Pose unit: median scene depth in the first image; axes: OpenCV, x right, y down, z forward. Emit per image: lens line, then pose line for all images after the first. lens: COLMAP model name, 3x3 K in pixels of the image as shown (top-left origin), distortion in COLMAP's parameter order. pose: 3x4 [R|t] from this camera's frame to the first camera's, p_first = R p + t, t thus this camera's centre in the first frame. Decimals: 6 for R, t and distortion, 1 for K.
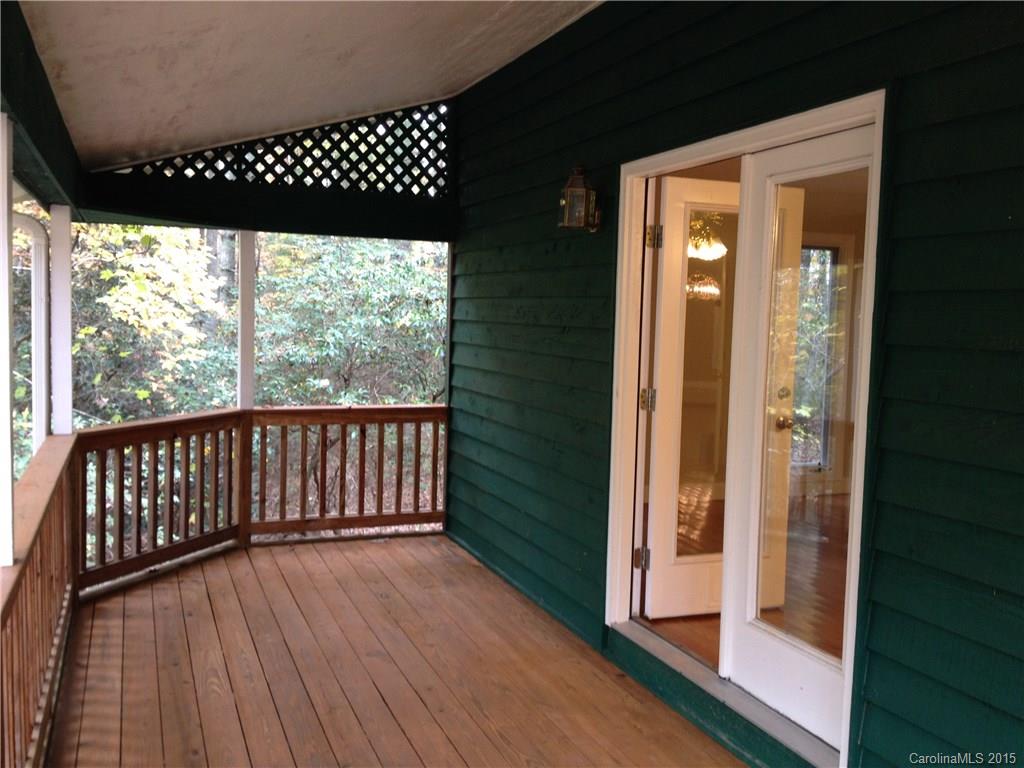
lens RADIAL K [[965.7, 0, 506.7], [0, 965.7, 379.1], [0, 0, 1]] dist [-0.003947, 0.000000]
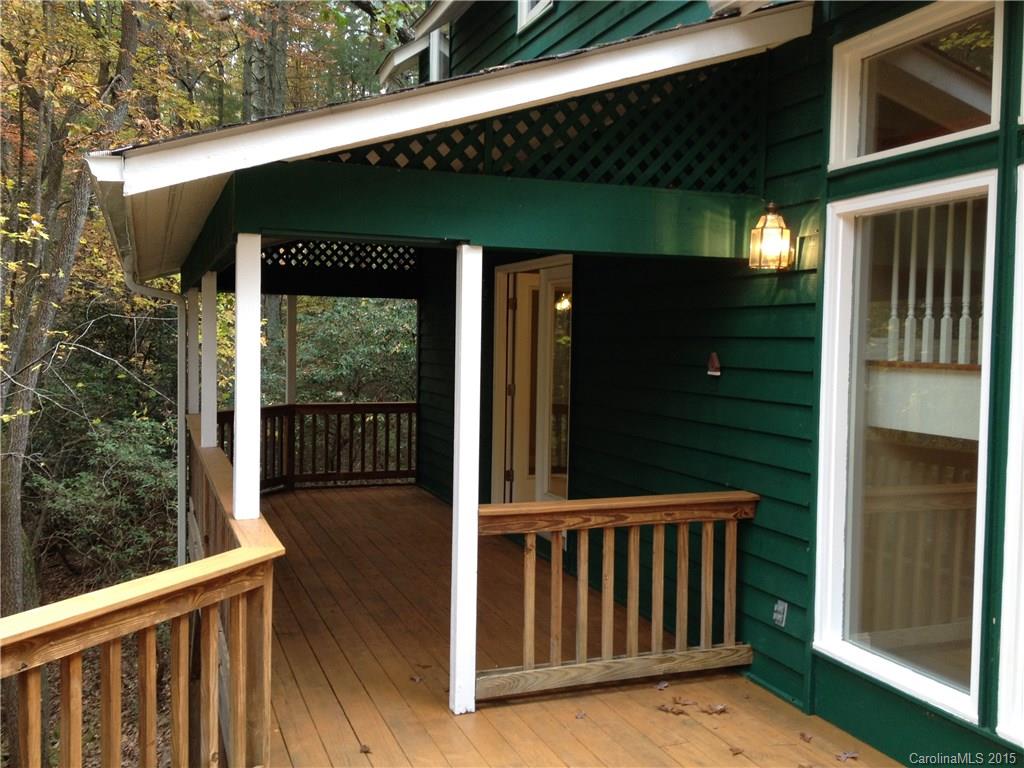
lens RADIAL K [[965.7, 0, 516.5], [0, 965.7, 389.6], [0, 0, 1]] dist [-0.003947, 0.000000]
pose [[0.999963, -0.007635, -0.003946, 0.109617], [0.007570, 0.999841, -0.016144, 0.033909], [0.004068, 0.016114, 0.999862, -0.592432]]
